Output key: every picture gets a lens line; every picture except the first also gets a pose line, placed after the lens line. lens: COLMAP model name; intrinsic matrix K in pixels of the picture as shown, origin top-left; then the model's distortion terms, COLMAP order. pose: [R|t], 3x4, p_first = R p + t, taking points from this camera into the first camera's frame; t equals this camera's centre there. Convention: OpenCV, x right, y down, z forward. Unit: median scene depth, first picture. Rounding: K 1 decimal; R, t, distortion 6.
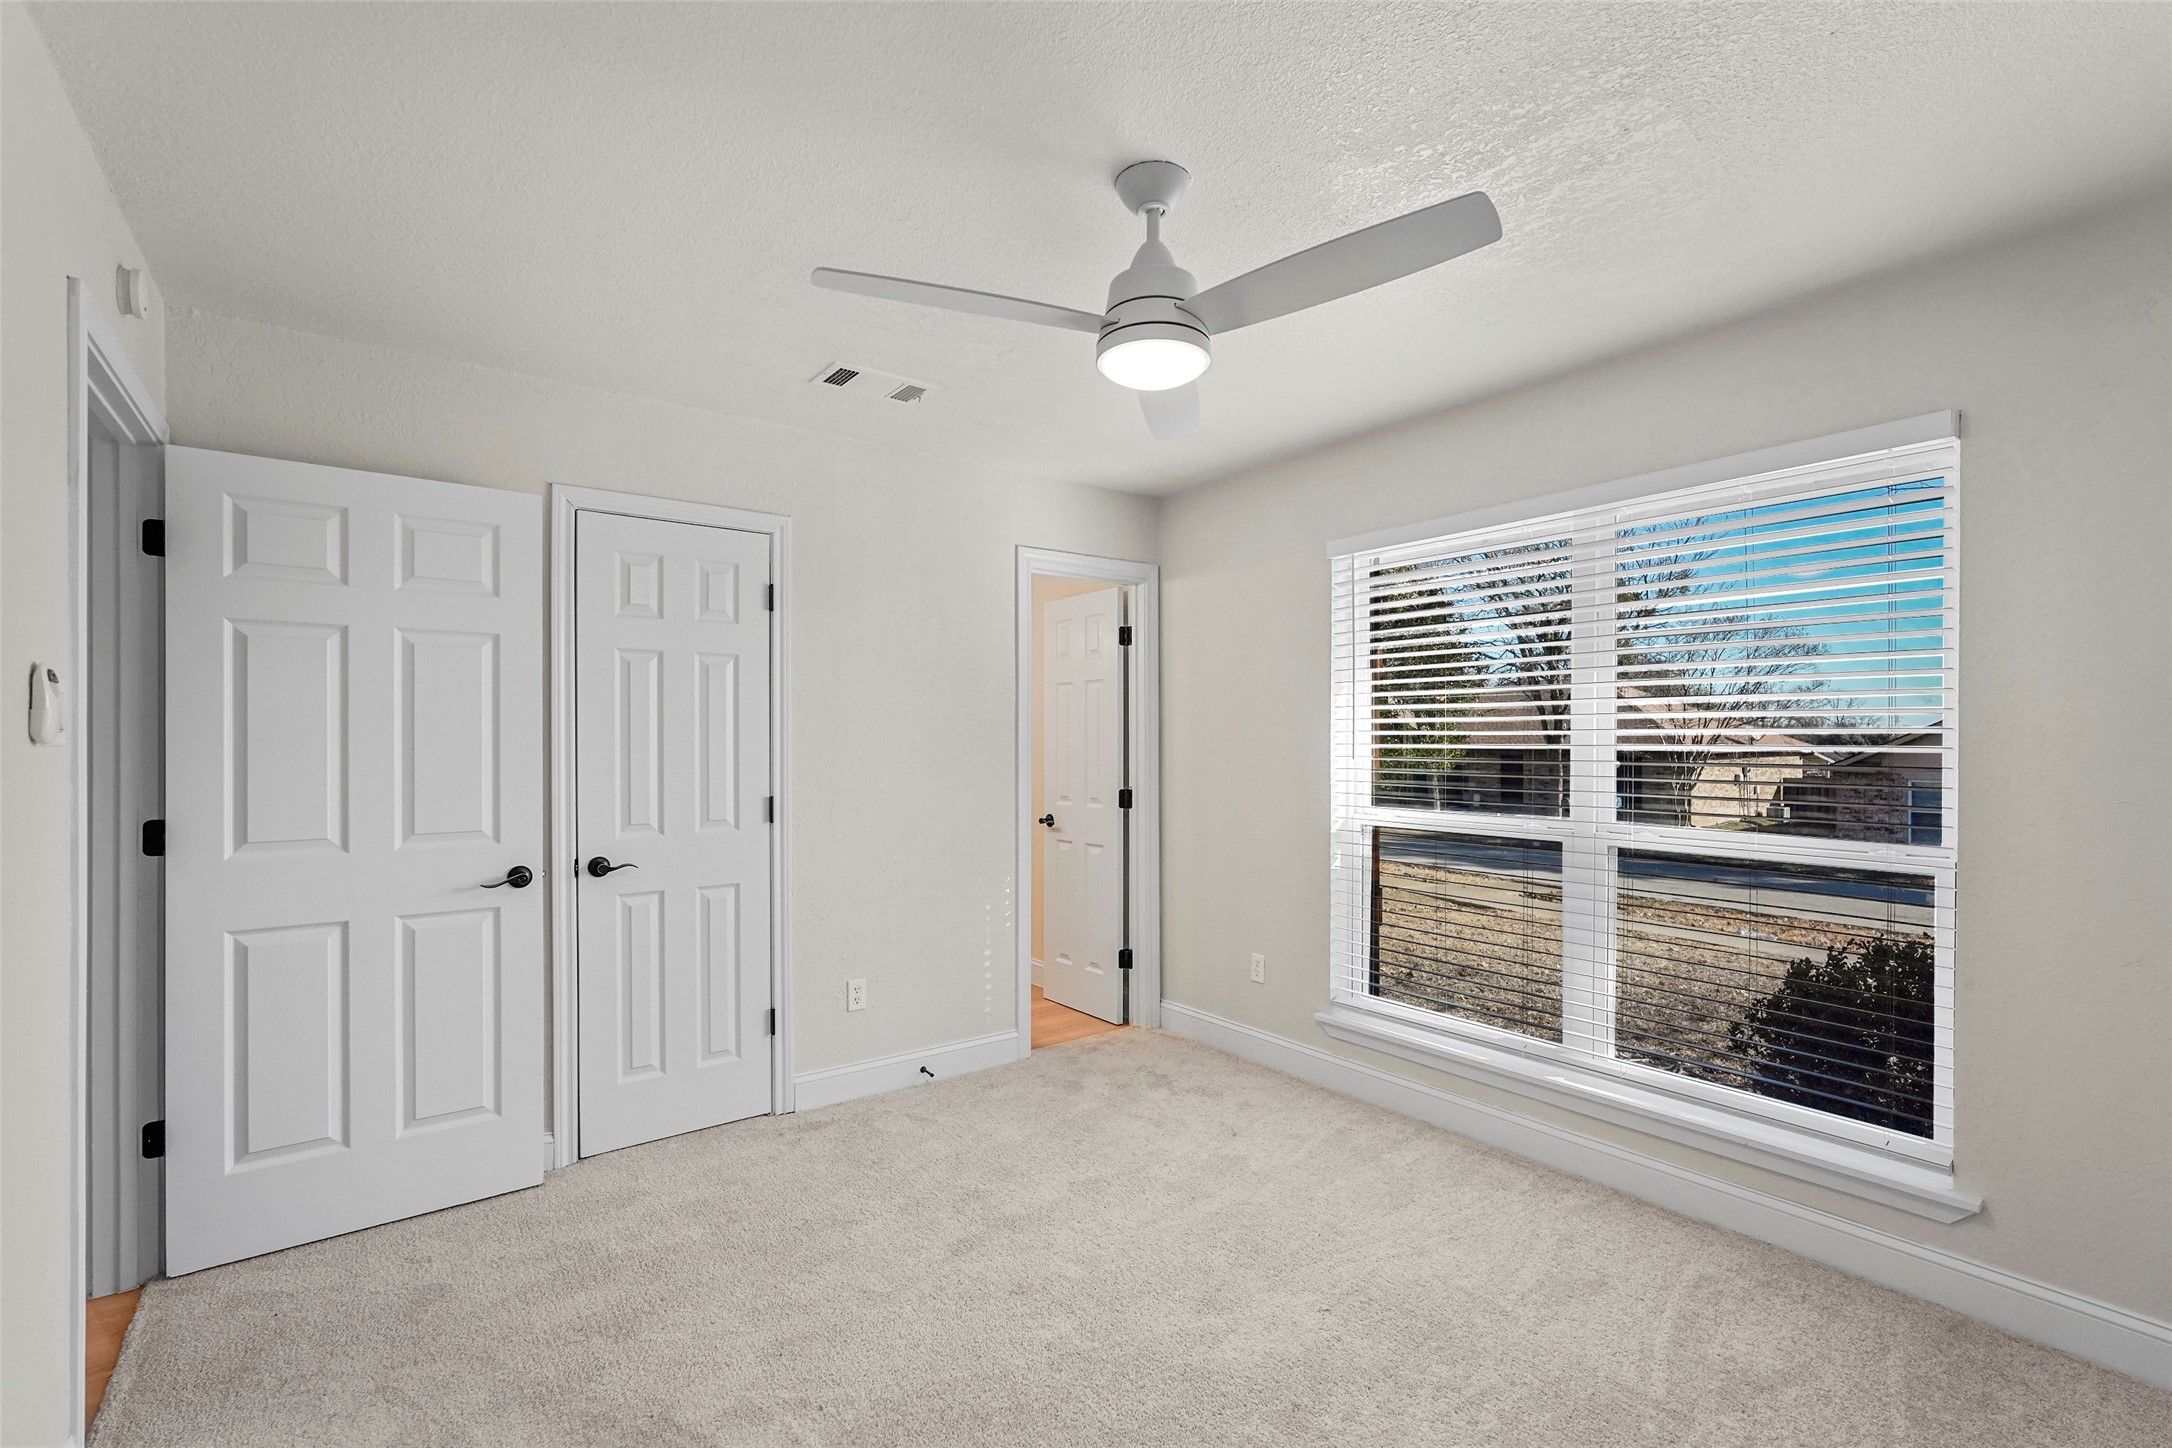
lens RADIAL K [[958.4, 0, 1082.4], [0, 958.4, 735.9], [0, 0, 1]] dist [-0.002349, 0.000107]
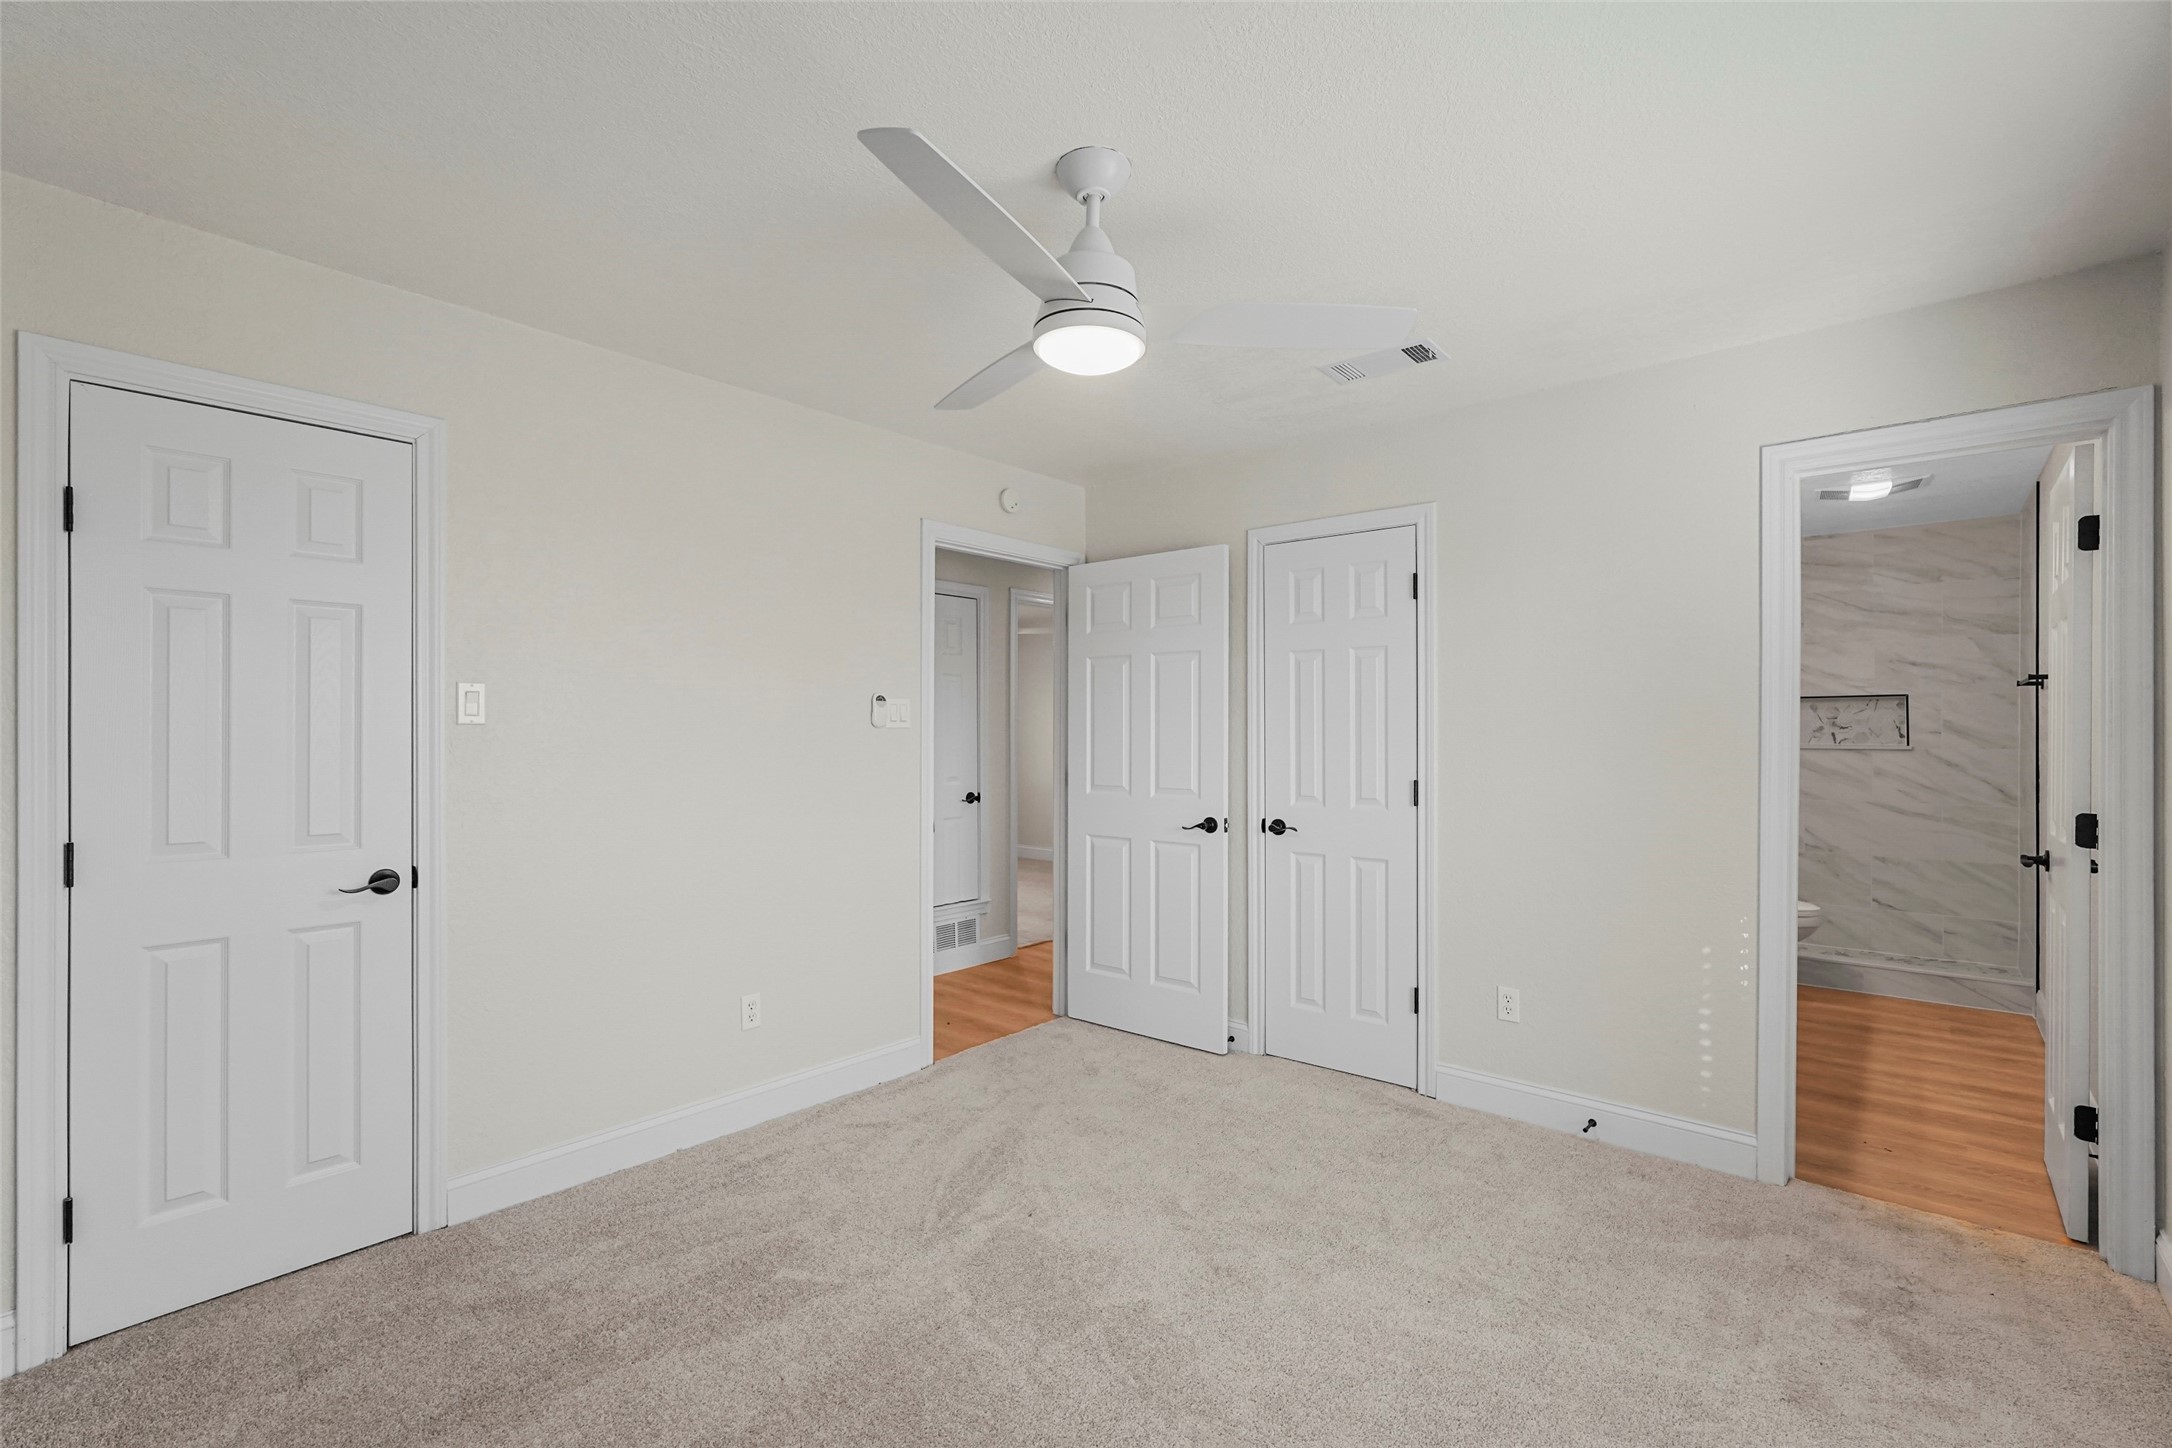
lens RADIAL K [[958.4, 0, 1082.4], [0, 958.4, 735.9], [0, 0, 1]] dist [-0.002349, 0.000107]
pose [[0.212496, 0.007361, -0.977134, 0.657411], [0.010119, 0.999901, 0.009733, 0.003202], [0.977109, -0.011956, 0.212401, 0.483783]]
